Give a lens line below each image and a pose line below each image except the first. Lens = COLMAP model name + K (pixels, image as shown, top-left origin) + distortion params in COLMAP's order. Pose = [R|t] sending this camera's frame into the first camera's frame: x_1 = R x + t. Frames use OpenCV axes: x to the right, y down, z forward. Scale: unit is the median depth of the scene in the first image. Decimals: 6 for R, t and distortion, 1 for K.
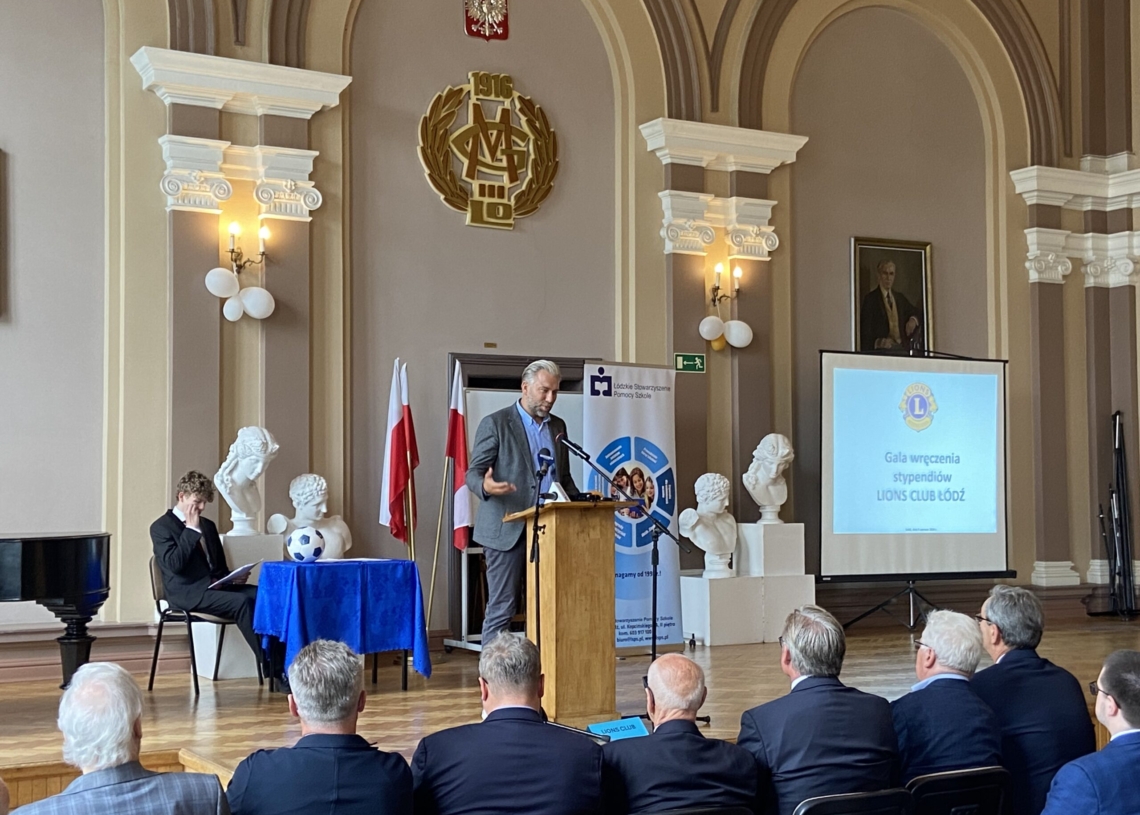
lens RADIAL K [[1642.8, 0, 570.0], [0, 1642.8, 407.5], [0, 0, 1]] dist [0.116198, 0.024638]
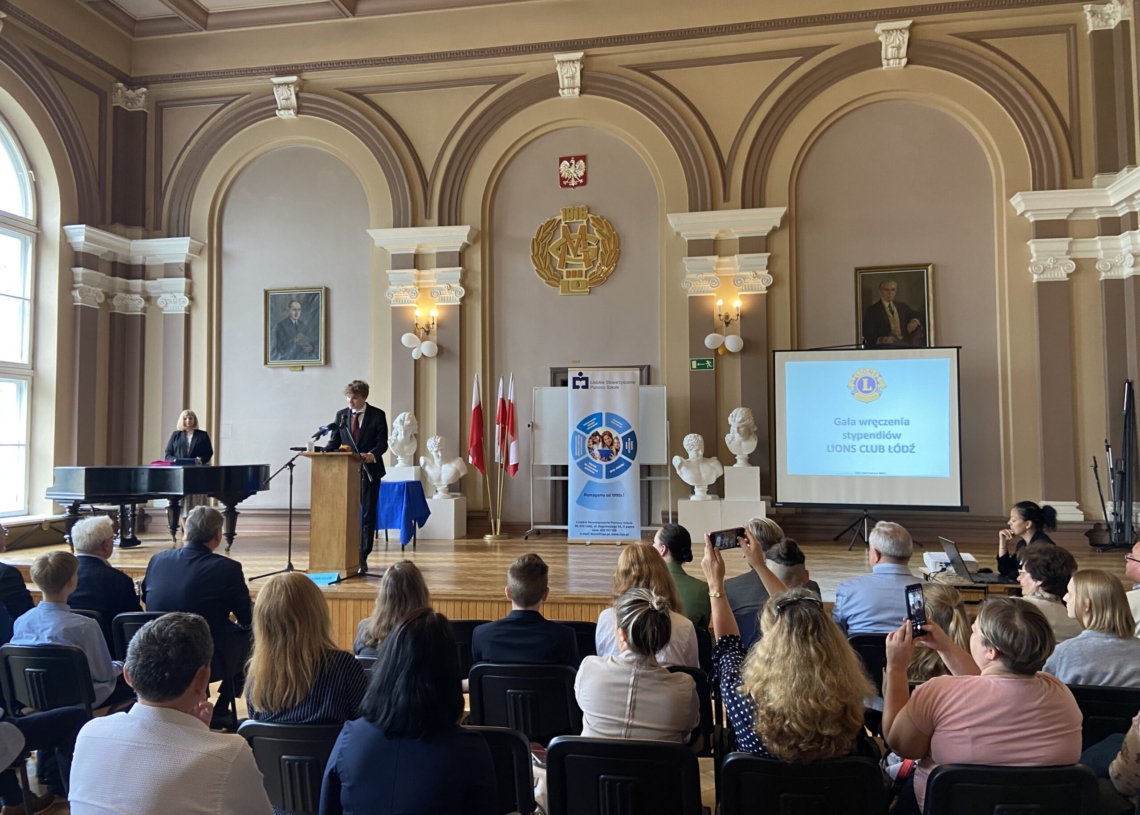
lens RADIAL K [[848.4, 0, 570.0], [0, 848.4, 407.5], [0, 0, 1]] dist [0.138618, -0.203058]
pose [[0.747673, -0.027788, -0.663486, 0.513303], [0.032770, 0.999451, -0.004931, 0.014099], [0.663259, -0.018056, 0.748172, 0.296013]]
